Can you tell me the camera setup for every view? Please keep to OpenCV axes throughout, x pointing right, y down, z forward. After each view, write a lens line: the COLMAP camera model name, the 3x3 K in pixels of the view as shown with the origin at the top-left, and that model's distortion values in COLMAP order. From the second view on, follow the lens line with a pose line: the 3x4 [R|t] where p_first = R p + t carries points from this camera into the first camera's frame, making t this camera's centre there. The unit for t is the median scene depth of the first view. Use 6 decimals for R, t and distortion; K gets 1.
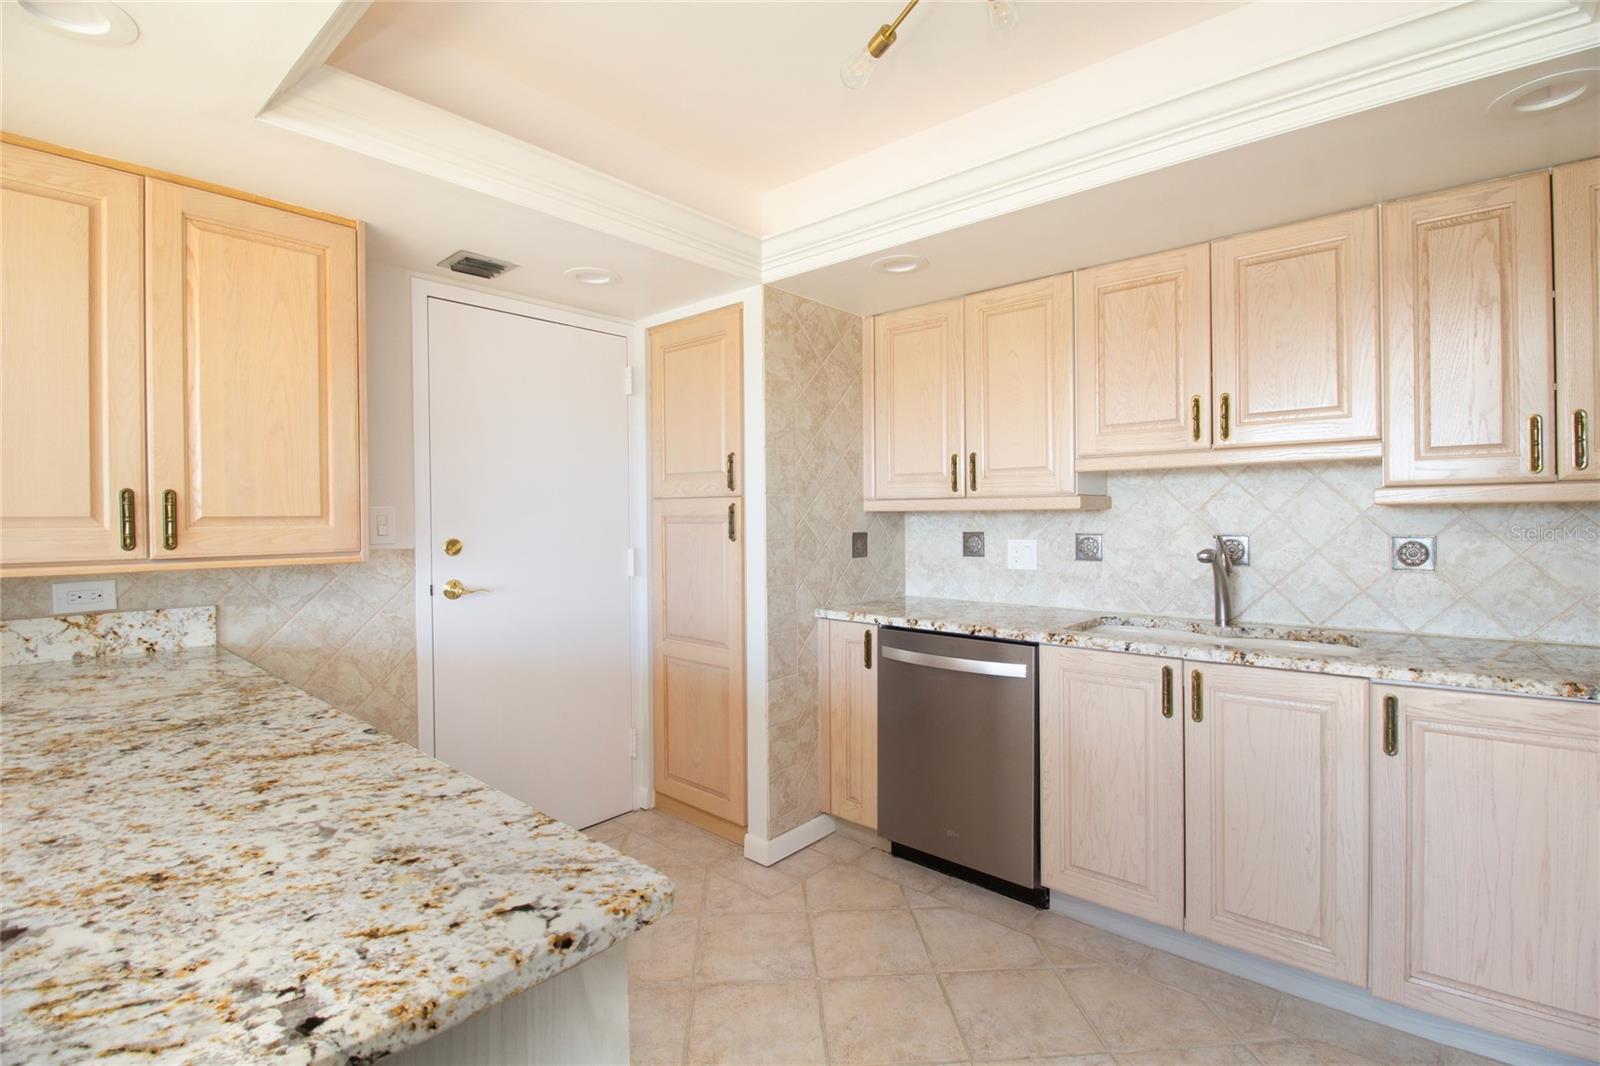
lens RADIAL K [[734.5, 0, 798.6], [0, 734.5, 524.5], [0, 0, 1]] dist [-0.003512, -0.012354]
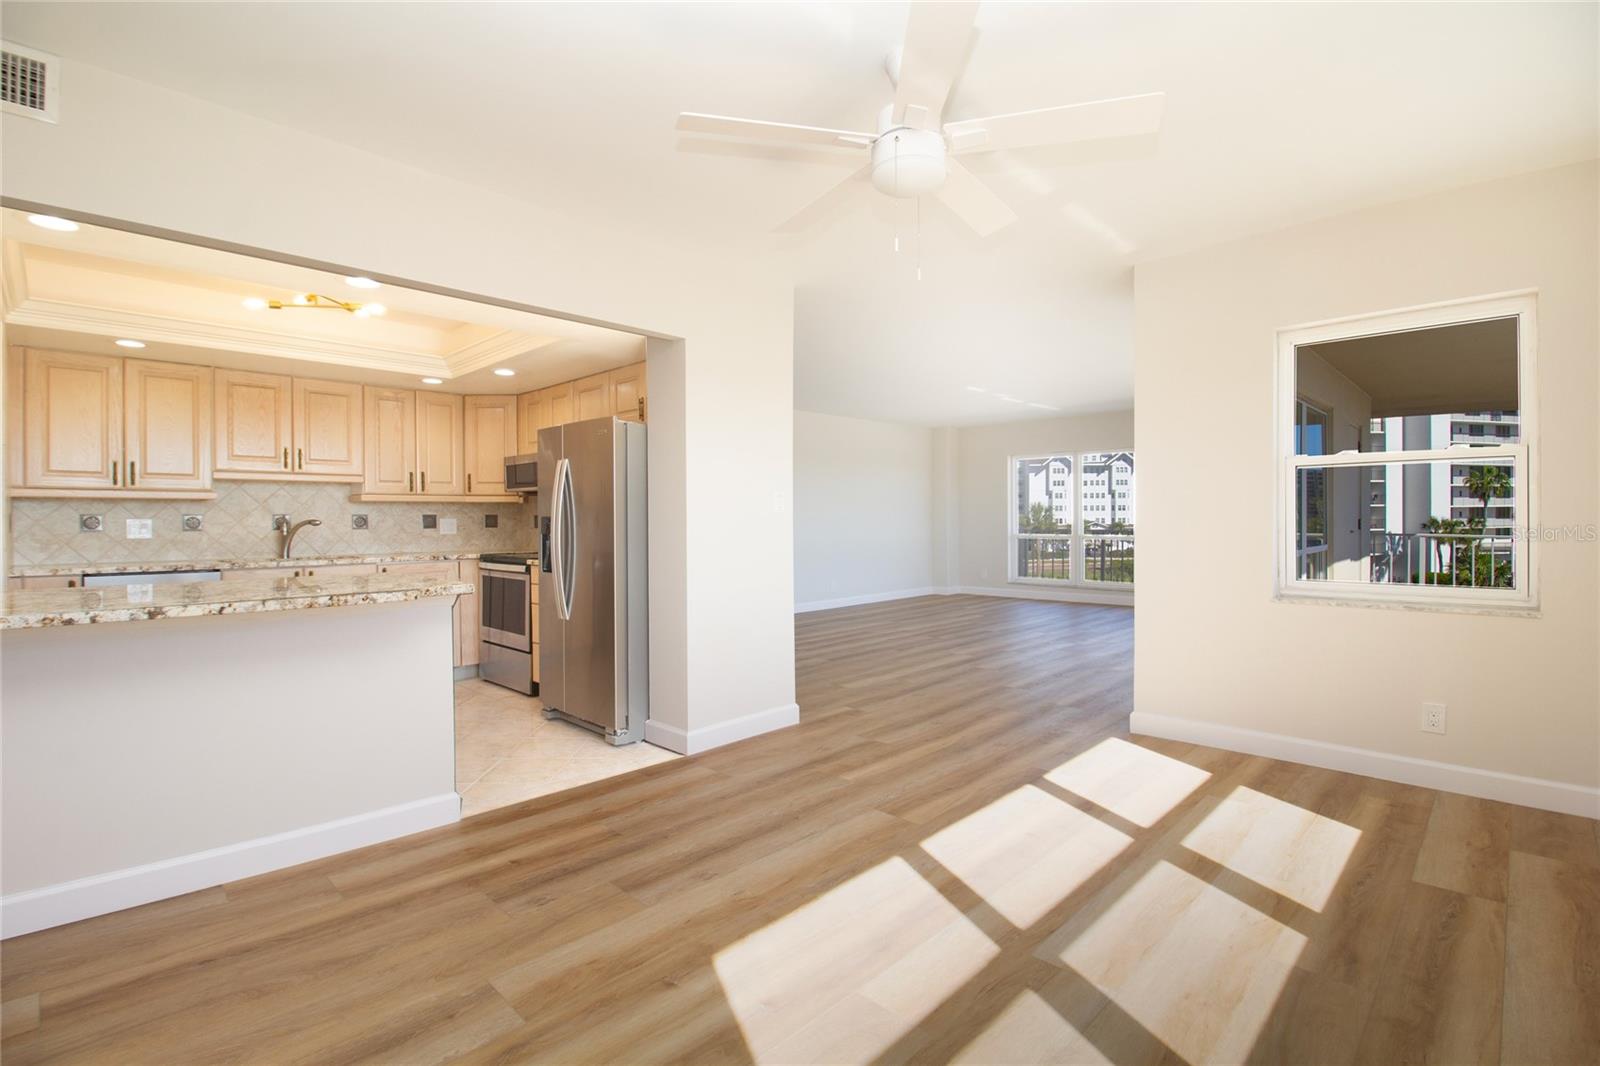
lens RADIAL K [[734.5, 0, 798.6], [0, 734.5, 524.5], [0, 0, 1]] dist [-0.003512, -0.012354]
pose [[0.053673, 0.002117, 0.998556, -1.458478], [0.015204, 0.999880, -0.002937, 0.074137], [-0.998443, 0.015340, 0.053635, -0.574002]]
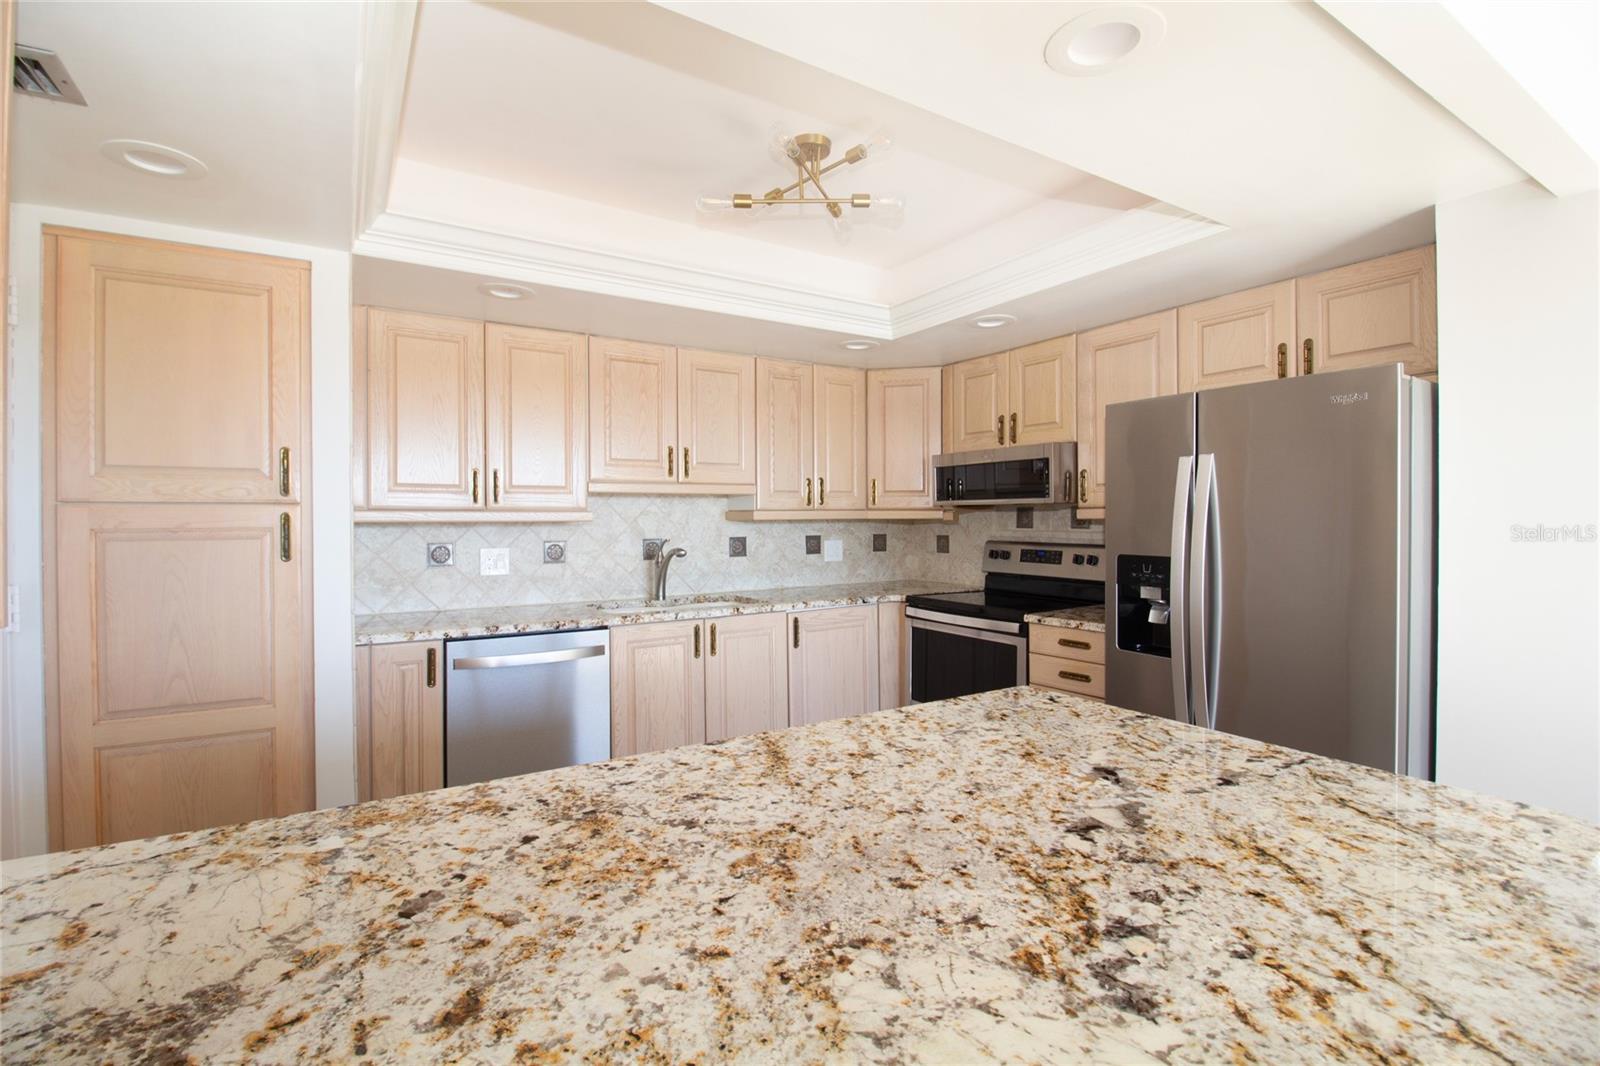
lens RADIAL K [[734.5, 0, 798.6], [0, 734.5, 524.5], [0, 0, 1]] dist [-0.003512, -0.012354]
pose [[0.289296, -0.001854, 0.957238, -0.810132], [0.012236, 0.999924, -0.001762, -0.009825], [-0.957162, 0.012222, 0.289296, 0.312295]]
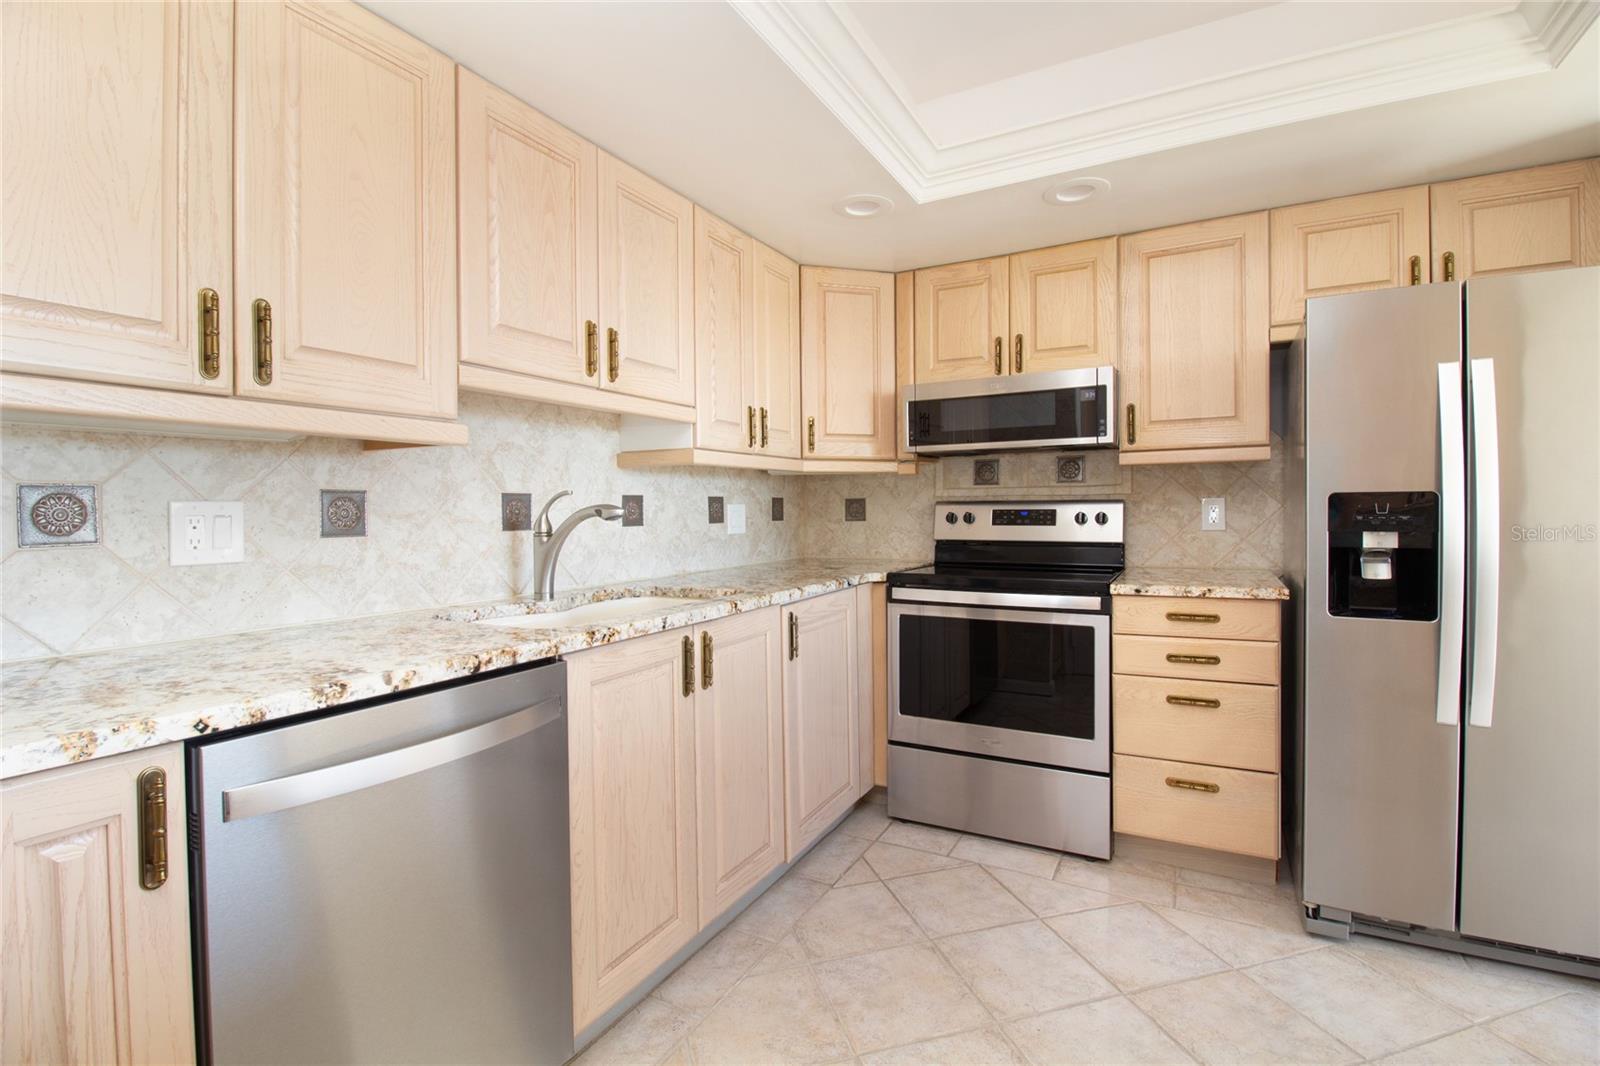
lens RADIAL K [[734.5, 0, 798.6], [0, 734.5, 524.5], [0, 0, 1]] dist [-0.003512, -0.012354]
pose [[-0.210993, -0.009488, 0.977442, -0.320201], [0.021713, 0.999661, 0.014391, 0.048193], [-0.977246, 0.024259, -0.210715, 0.938484]]
